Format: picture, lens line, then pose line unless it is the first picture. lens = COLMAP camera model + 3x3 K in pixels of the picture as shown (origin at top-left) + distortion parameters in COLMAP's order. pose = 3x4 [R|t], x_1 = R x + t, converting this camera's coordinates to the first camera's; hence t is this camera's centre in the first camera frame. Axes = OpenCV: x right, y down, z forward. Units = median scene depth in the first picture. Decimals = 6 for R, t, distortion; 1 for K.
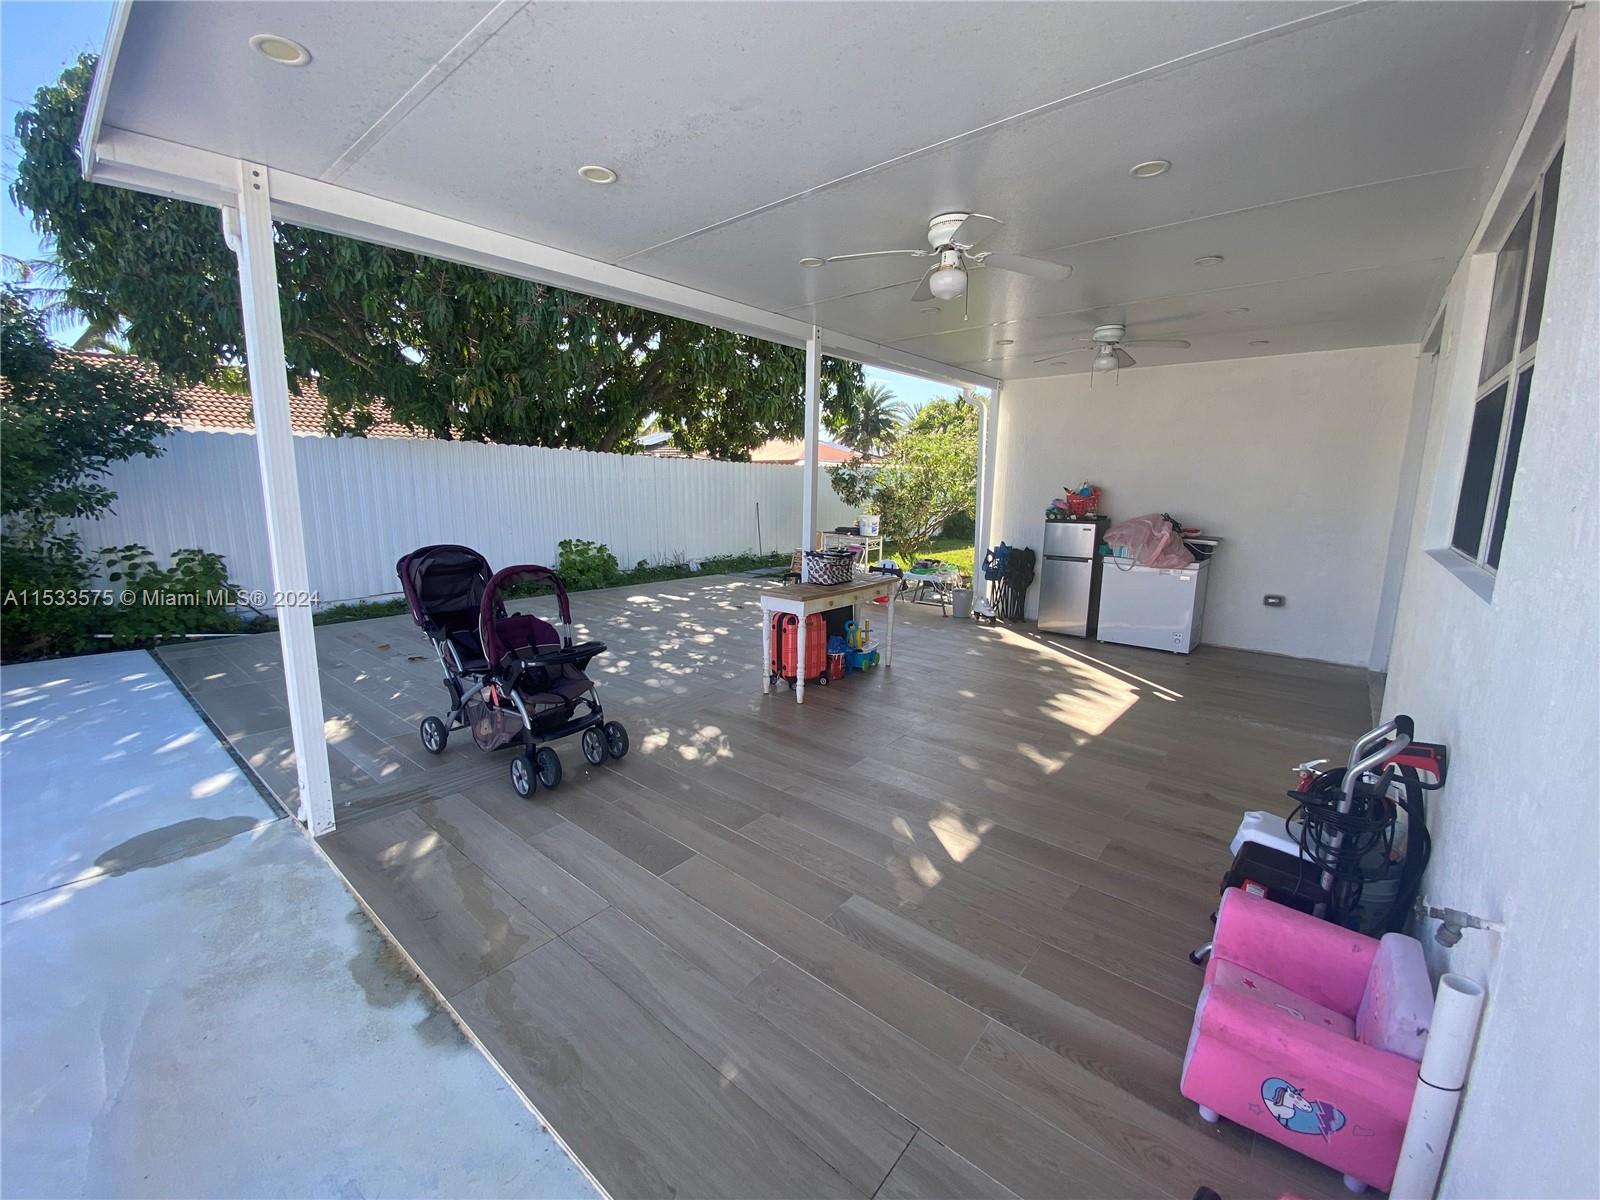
lens RADIAL K [[651.4, 0, 809.5], [0, 651.4, 597.2], [0, 0, 1]] dist [0.042053, -0.034949]
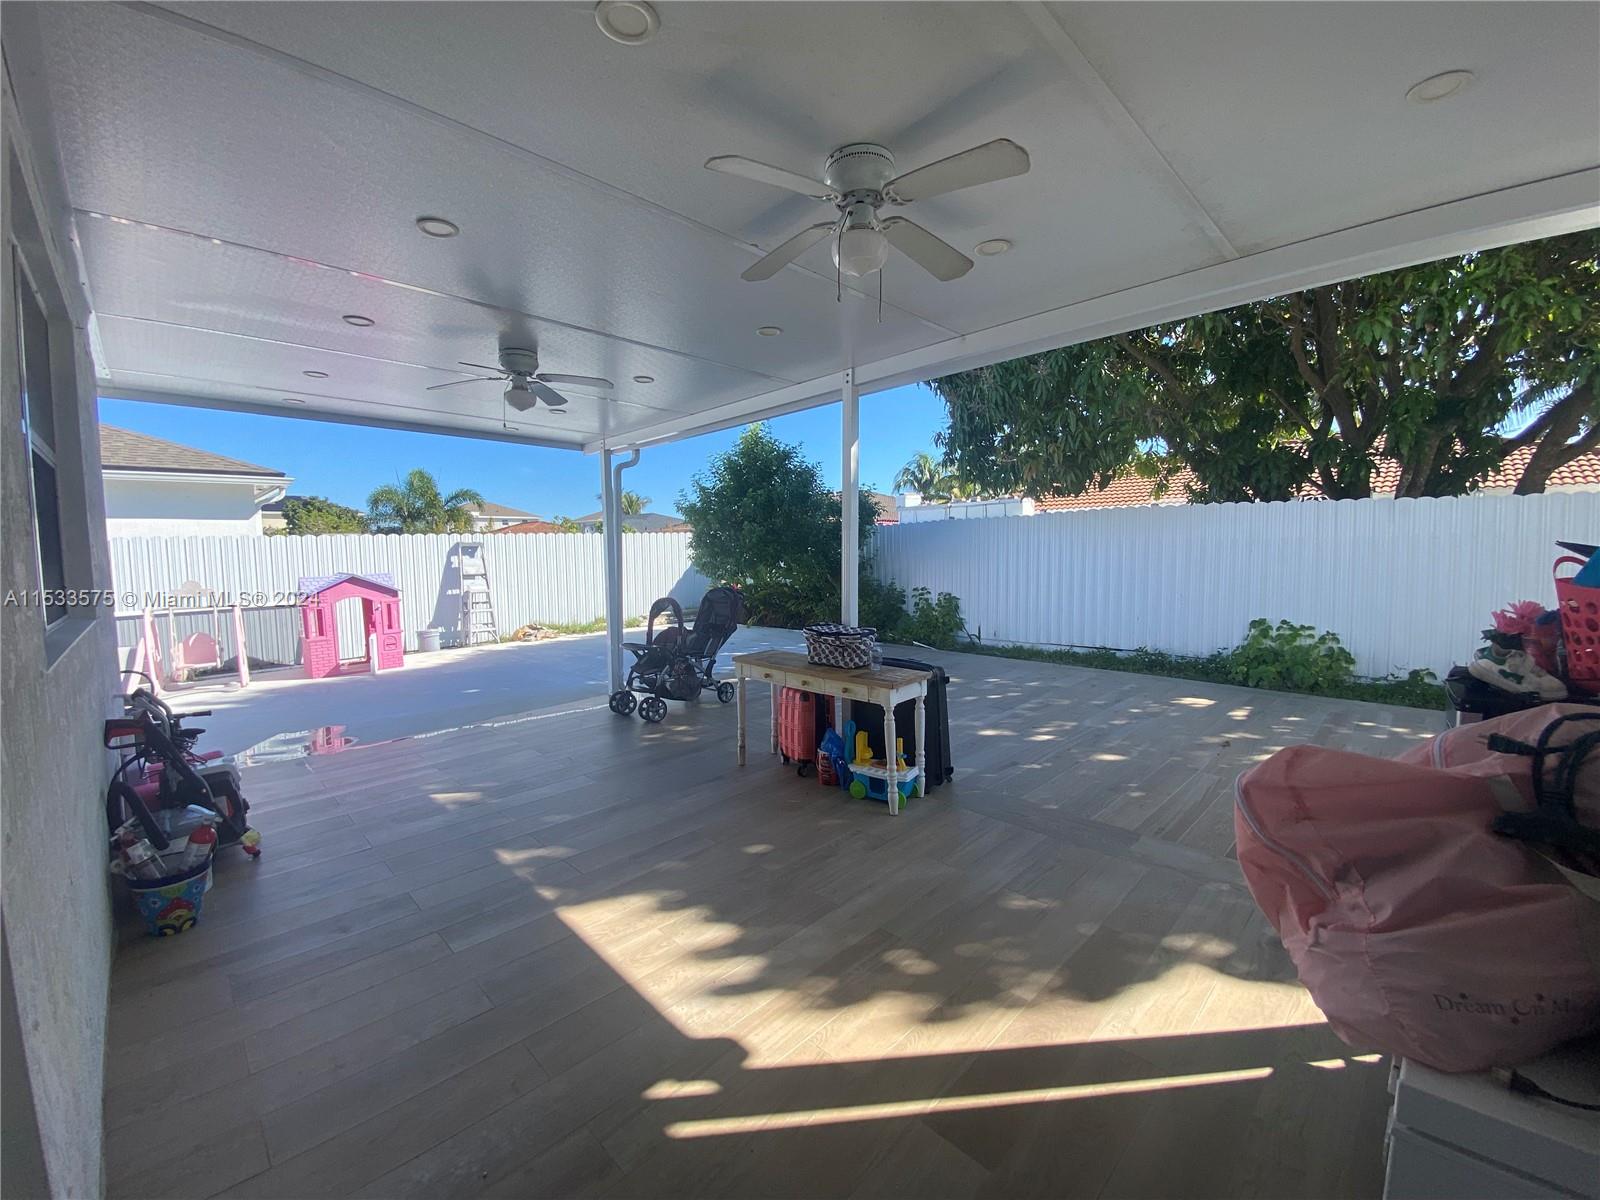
lens RADIAL K [[651.4, 0, 809.5], [0, 651.4, 597.2], [0, 0, 1]] dist [0.042053, -0.034949]
pose [[-0.104177, 0.062479, -0.992594, 0.887799], [-0.160426, 0.983900, 0.078769, -0.173929], [0.981535, 0.167444, -0.092477, 1.050386]]
